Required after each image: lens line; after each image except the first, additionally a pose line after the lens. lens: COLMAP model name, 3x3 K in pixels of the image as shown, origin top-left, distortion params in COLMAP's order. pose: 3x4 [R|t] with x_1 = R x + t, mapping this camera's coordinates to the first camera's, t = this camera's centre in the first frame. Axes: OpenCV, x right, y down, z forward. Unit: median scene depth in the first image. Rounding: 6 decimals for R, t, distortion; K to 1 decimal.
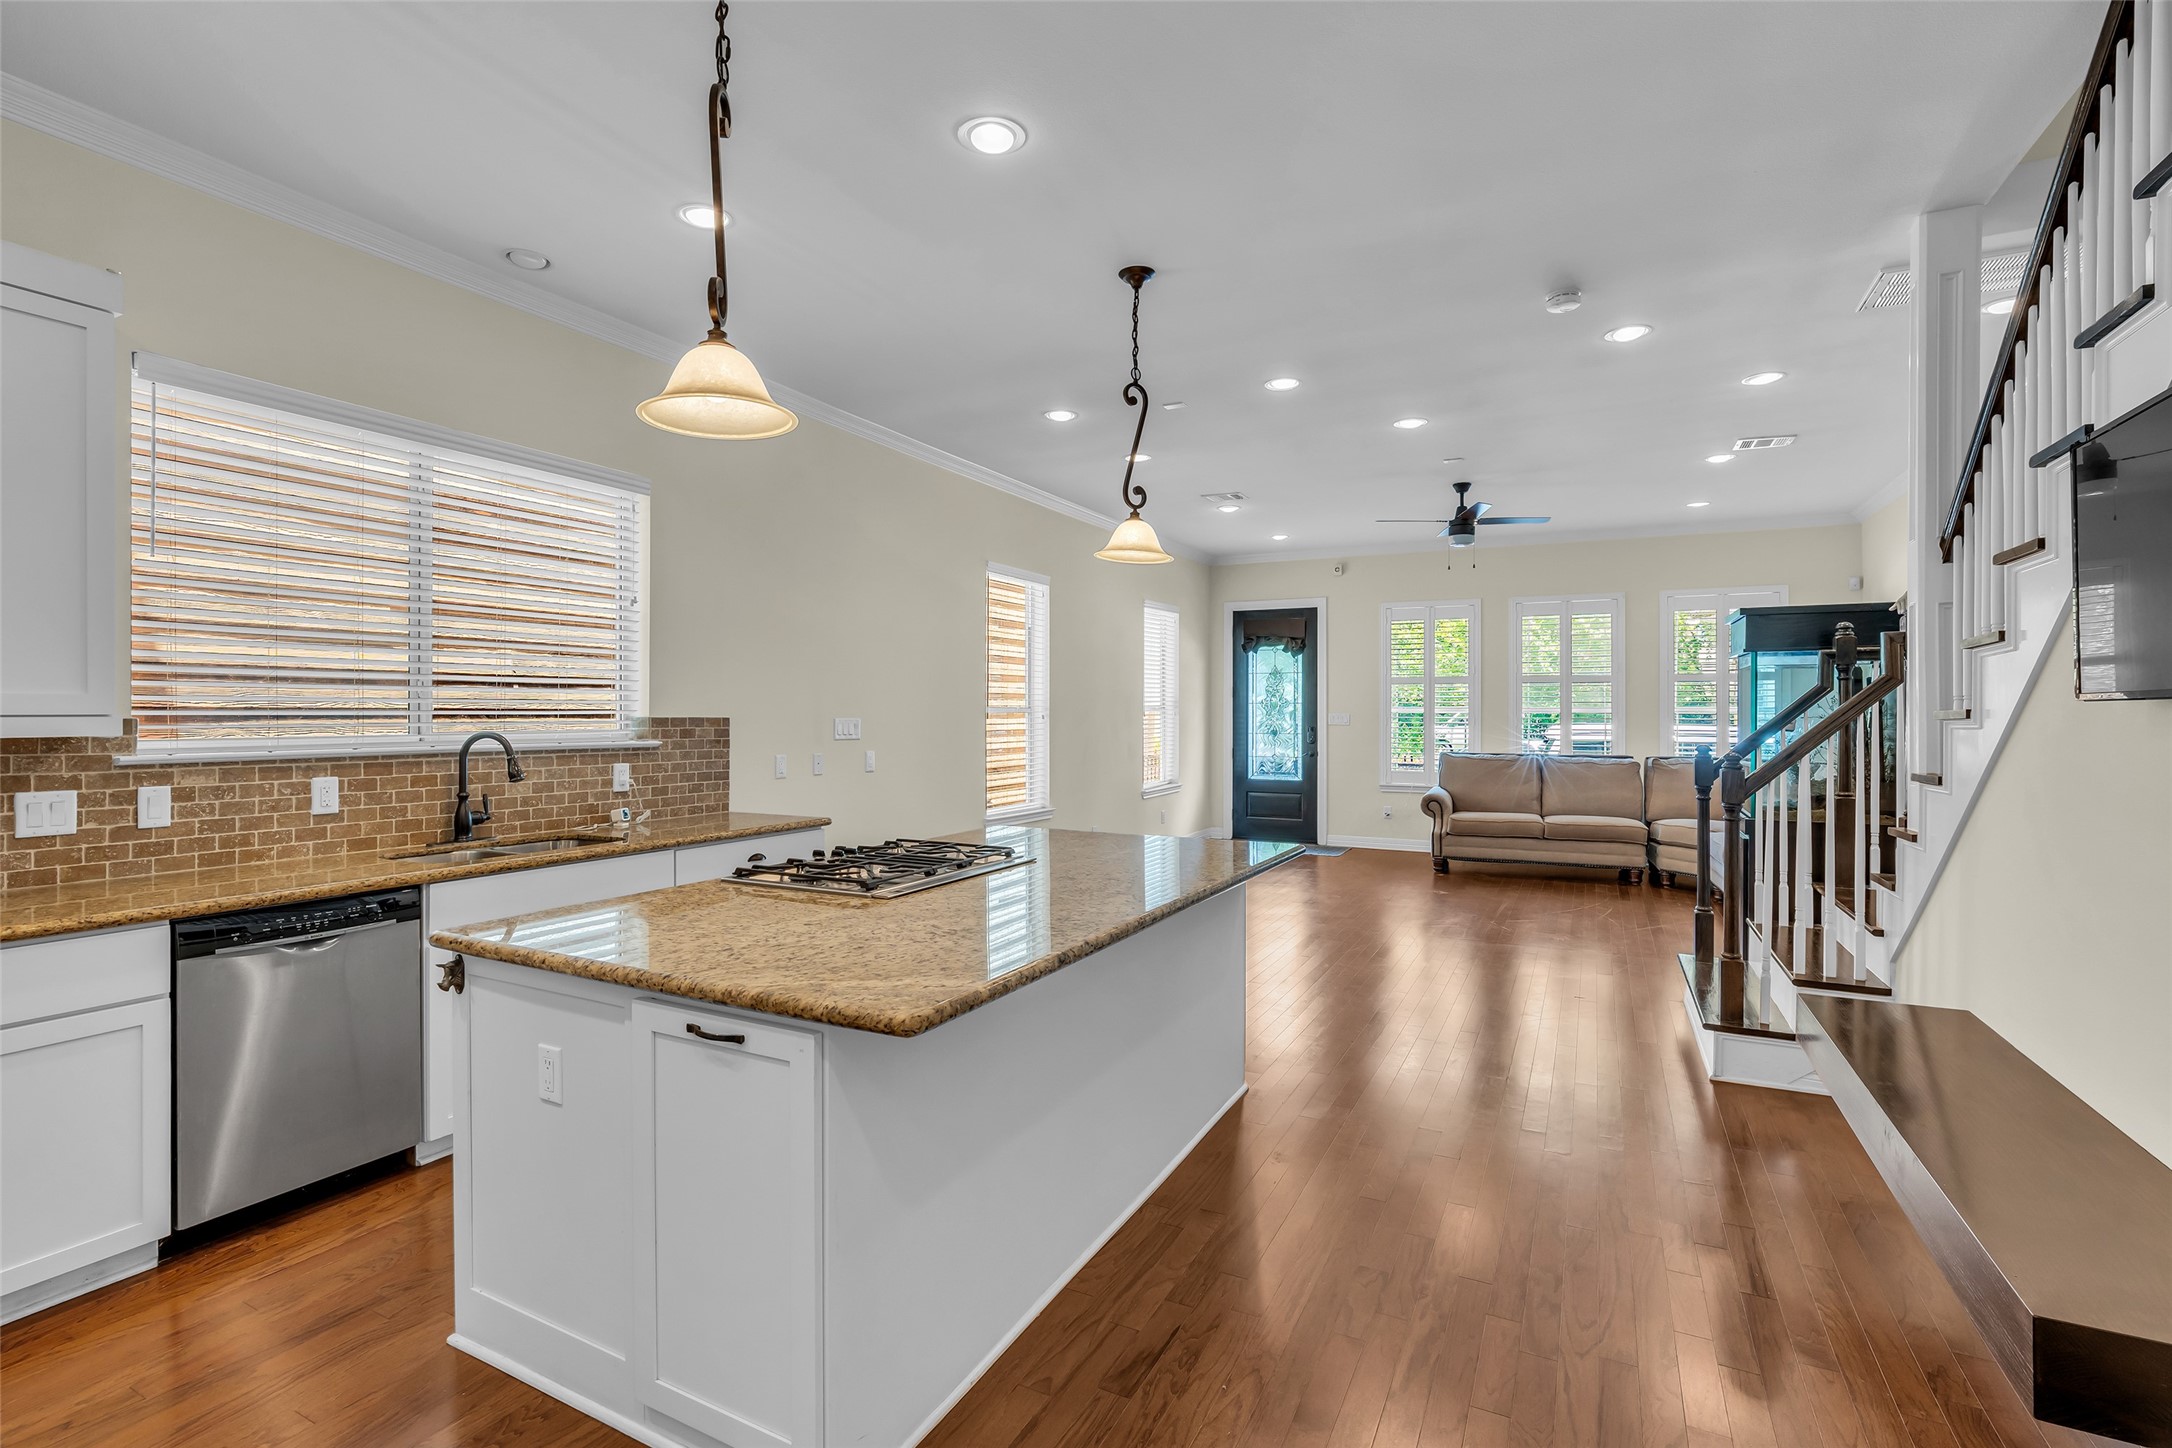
lens RADIAL K [[997.9, 0, 1080.9], [0, 997.9, 717.4], [0, 0, 1]] dist [-0.019407, 0.006360]
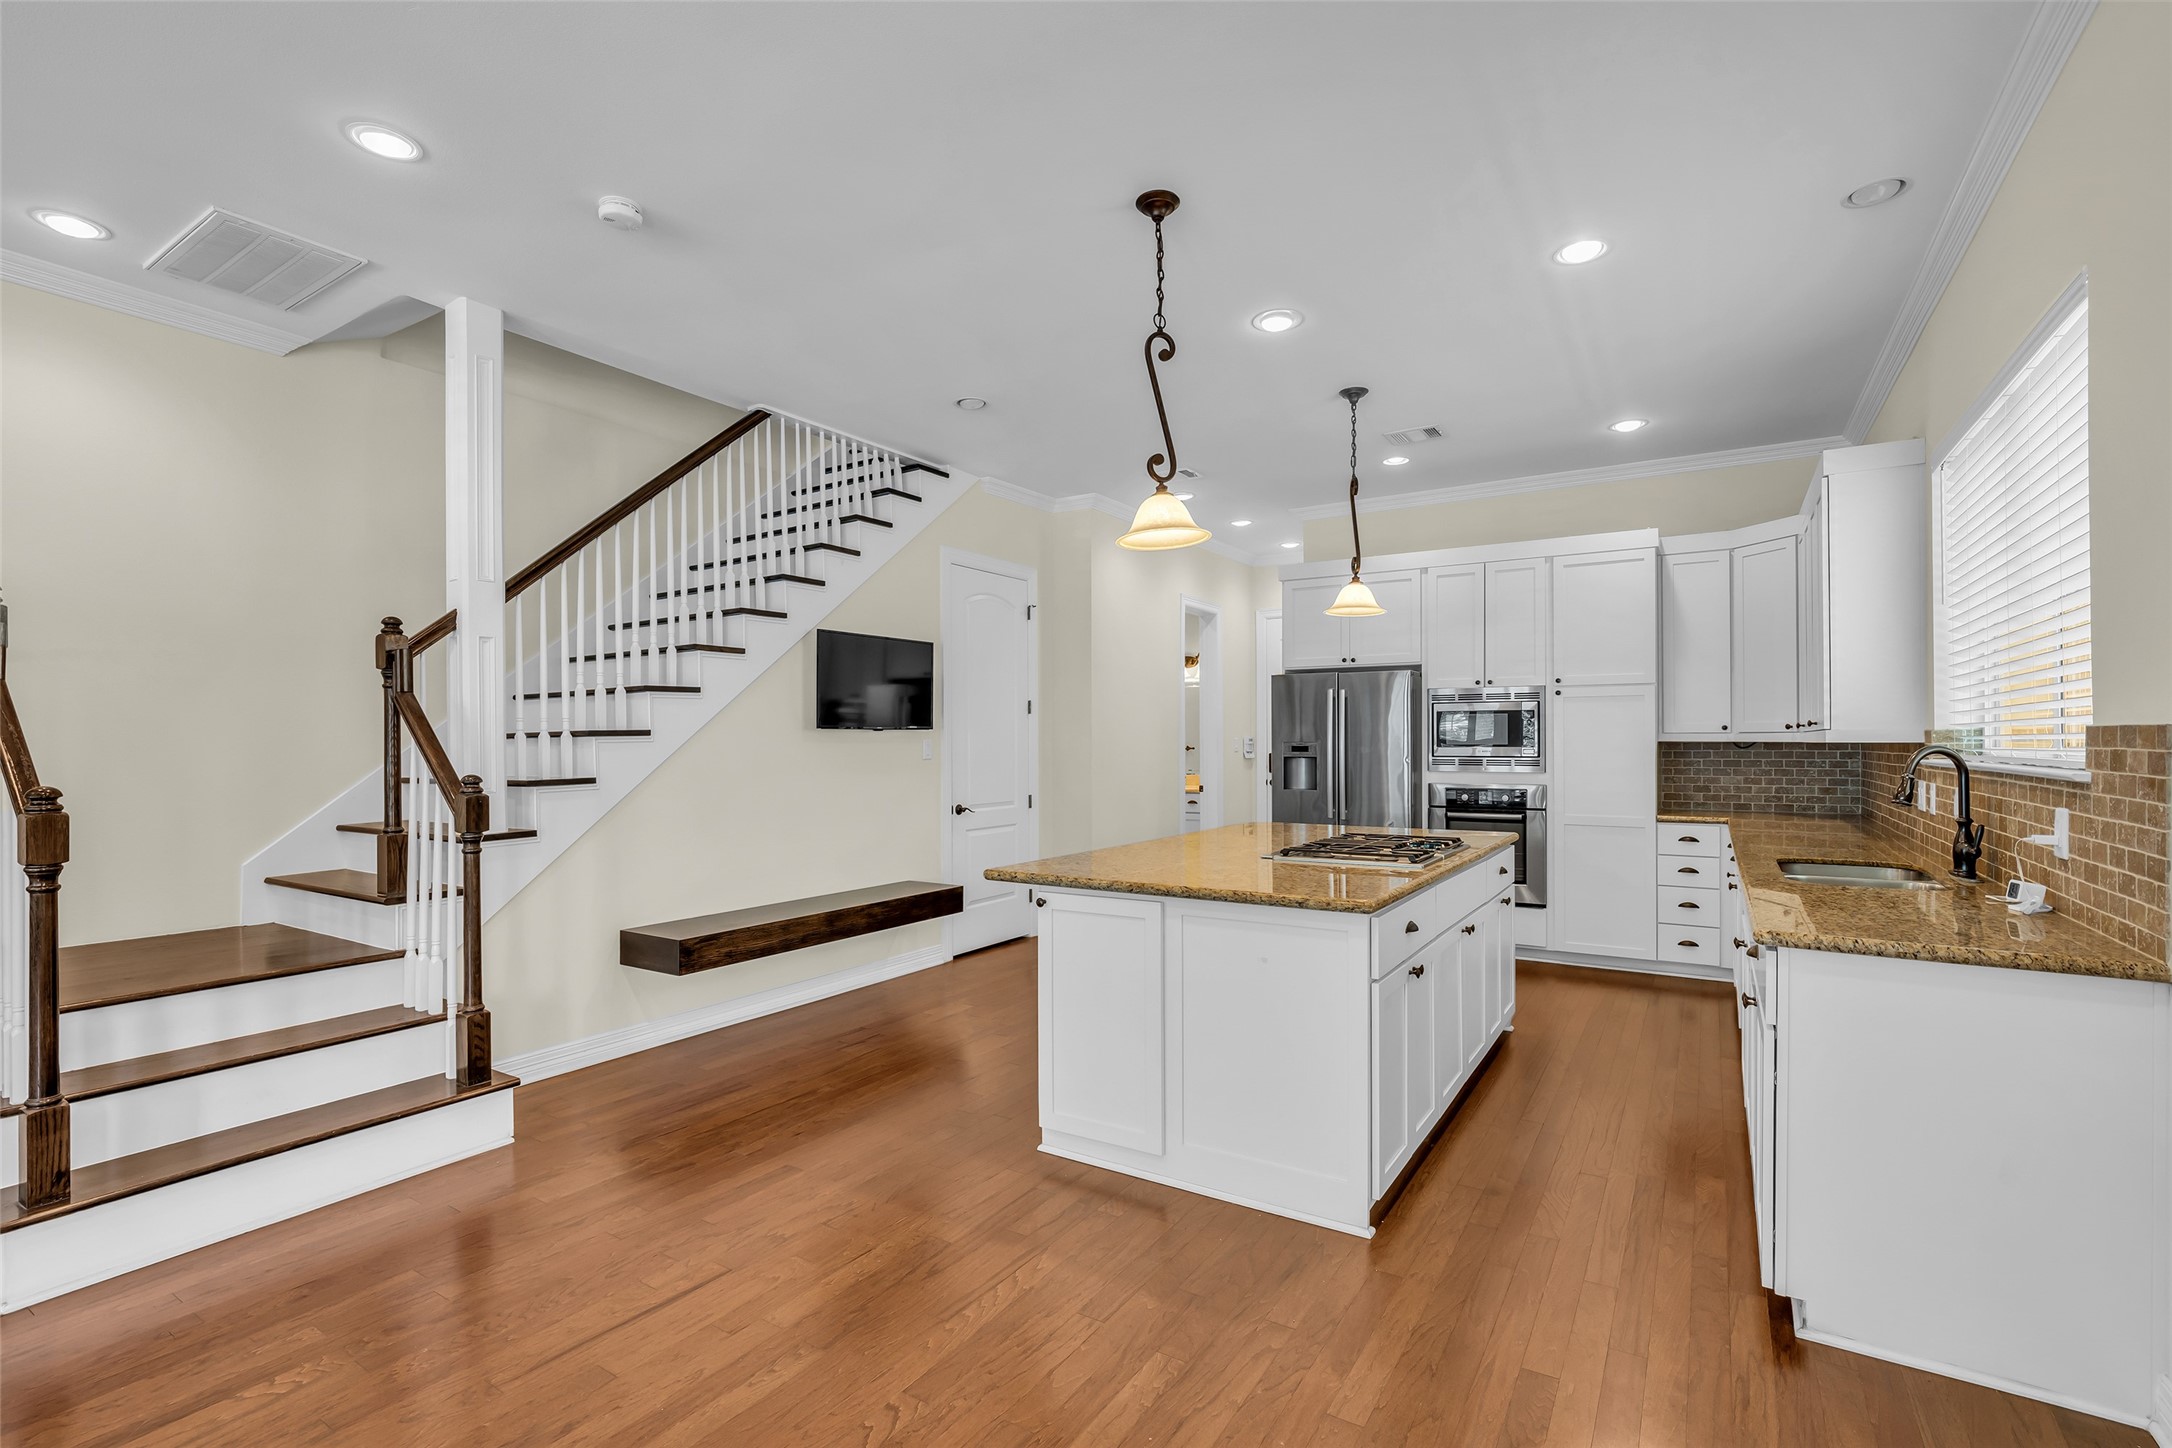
lens RADIAL K [[988.6, 0, 1079.6], [0, 988.6, 736.9], [0, 0, 1]] dist [-0.015127, 0.001822]
pose [[-0.995584, 0.003511, 0.093807, 0.041252], [0.003438, 0.999994, -0.000930, 0.004530], [-0.093809, -0.000604, -0.995590, 1.652195]]
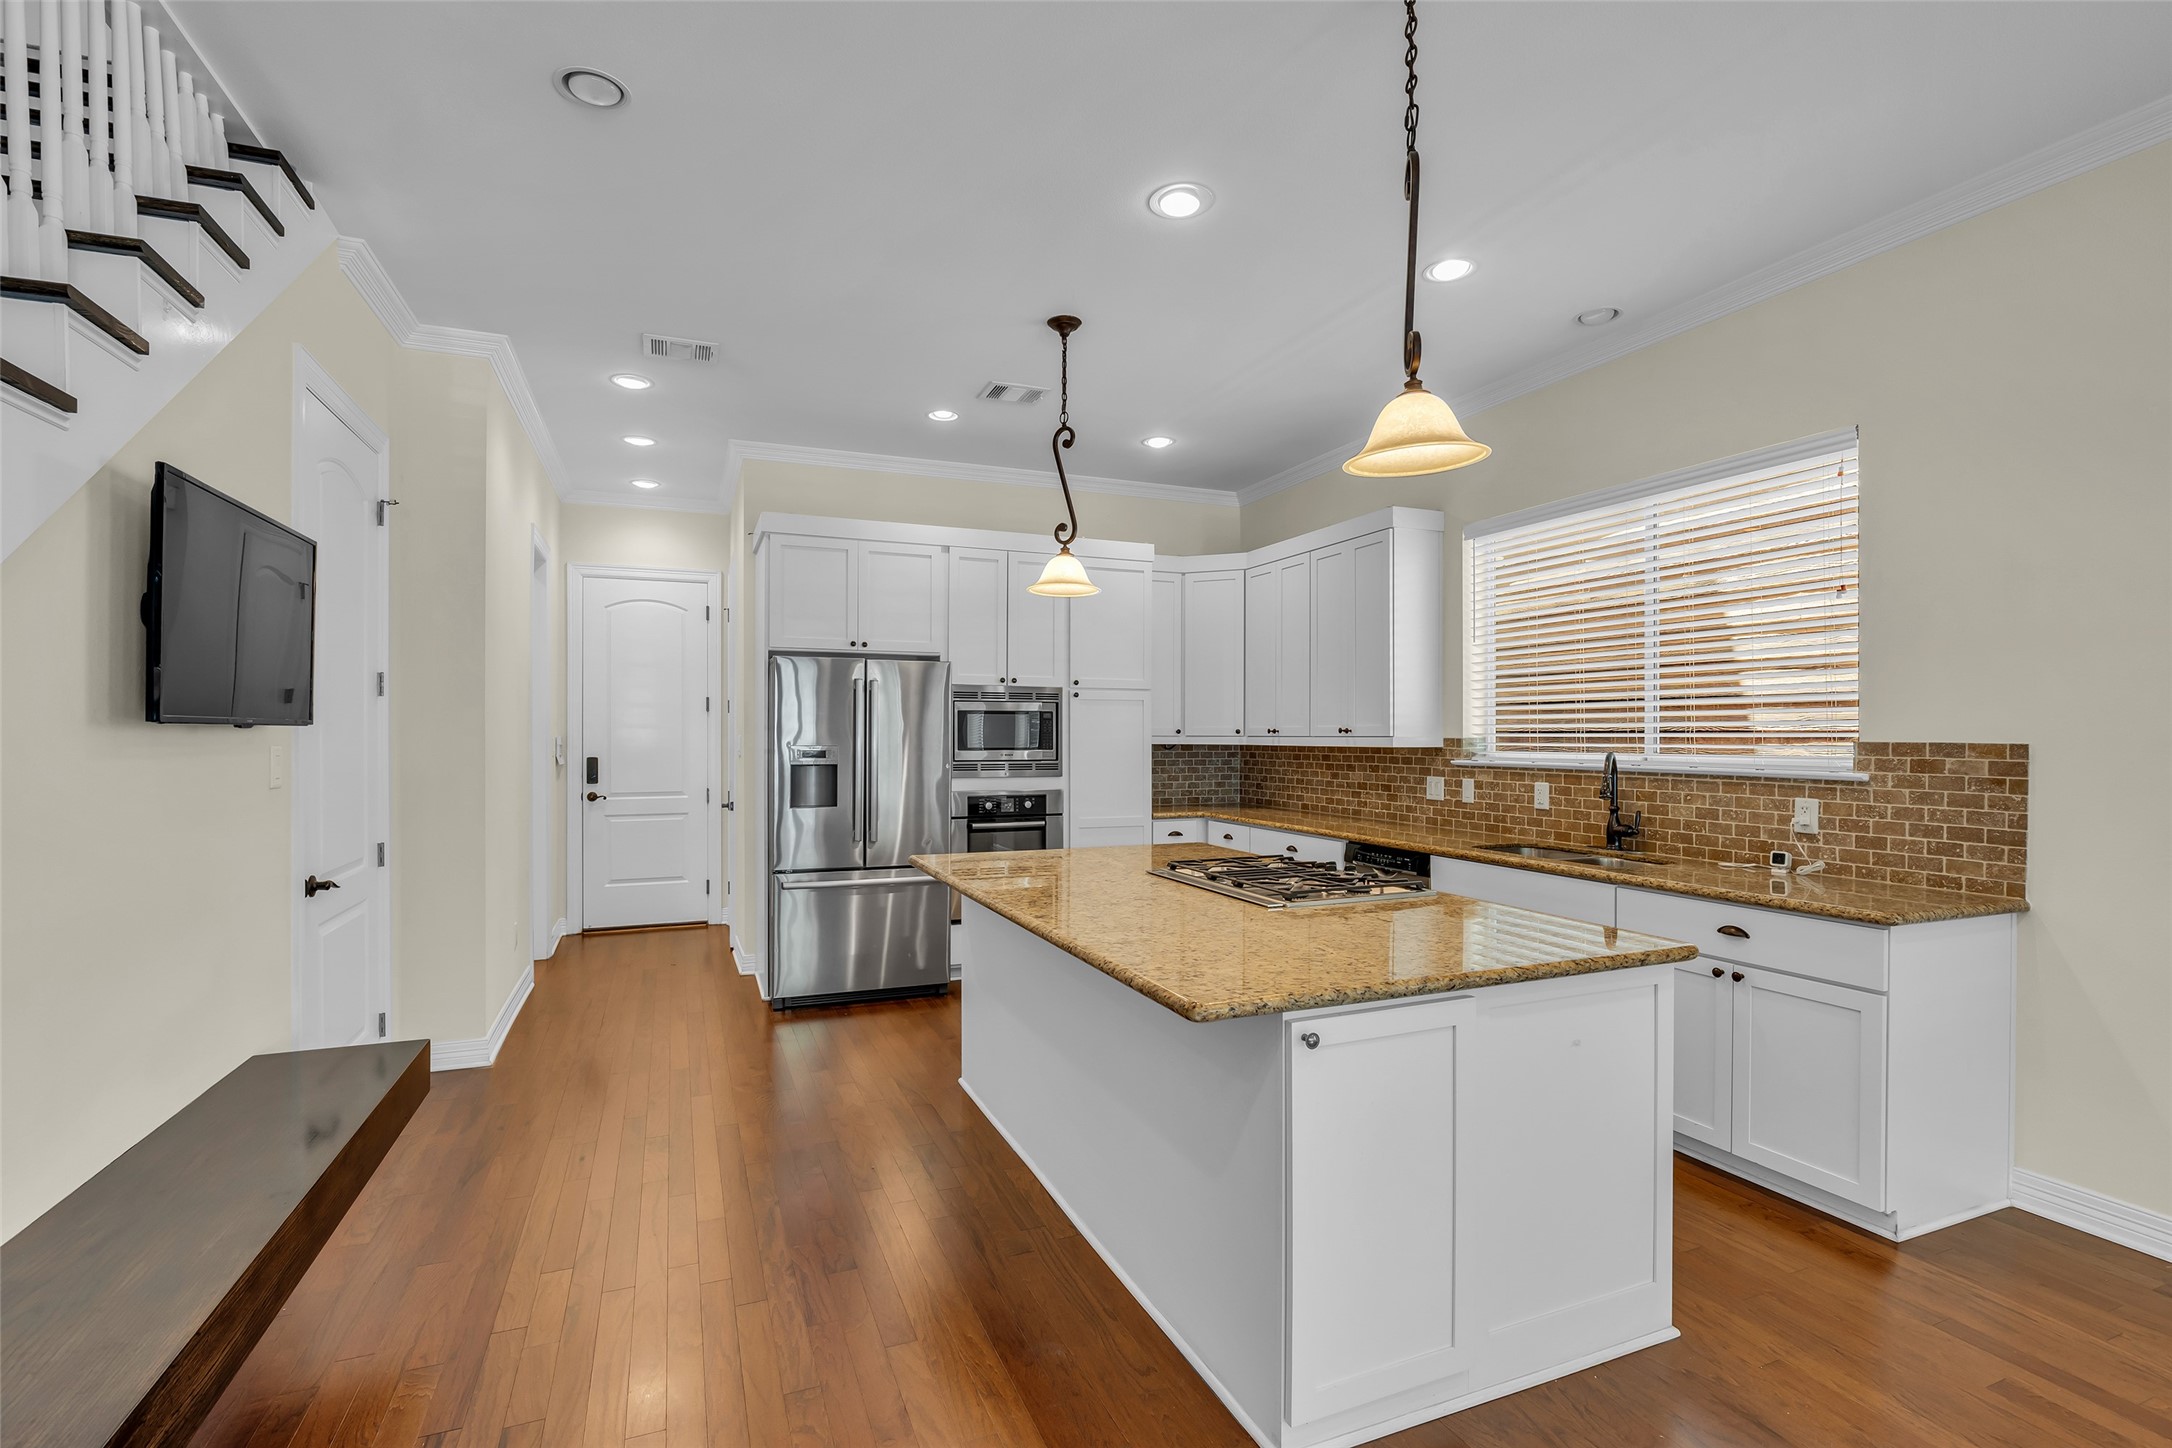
lens RADIAL K [[992.5, 0, 1077.6], [0, 992.5, 733.1], [0, 0, 1]] dist [-0.012763, 0.000119]
pose [[-0.649906, -0.001637, -0.760013, 0.546375], [-0.004076, 0.999991, 0.001331, -0.005468], [0.760004, 0.003963, -0.649907, 1.103400]]
